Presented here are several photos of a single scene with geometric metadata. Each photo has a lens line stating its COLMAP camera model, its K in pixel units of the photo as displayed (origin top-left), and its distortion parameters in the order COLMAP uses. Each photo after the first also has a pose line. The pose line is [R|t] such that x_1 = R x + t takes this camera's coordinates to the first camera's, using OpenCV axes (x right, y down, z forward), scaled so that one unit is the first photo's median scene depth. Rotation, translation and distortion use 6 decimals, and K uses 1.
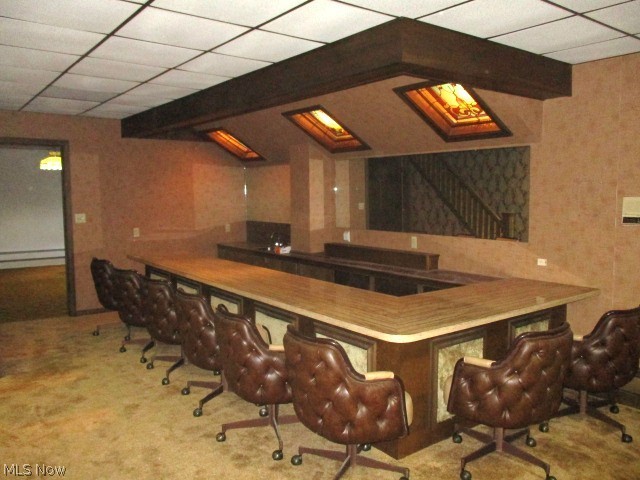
lens RADIAL K [[532.5, 0, 320.0], [0, 532.5, 240.2], [0, 0, 1]] dist [-0.029512, 0.010596]
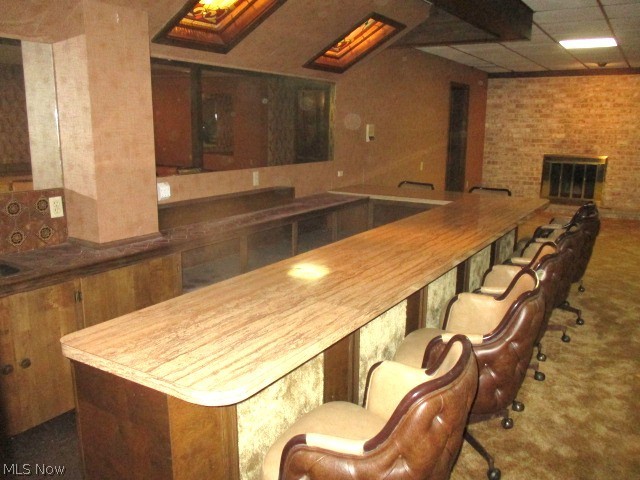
lens RADIAL K [[532.5, 0, 319.9], [0, 532.5, 239.5], [0, 0, 1]] dist [-0.029512, 0.010596]
pose [[-0.355252, -0.195105, 0.914183, -0.717236], [0.076359, 0.968650, 0.236402, -0.103750], [-0.931647, 0.153788, -0.329217, 1.316221]]
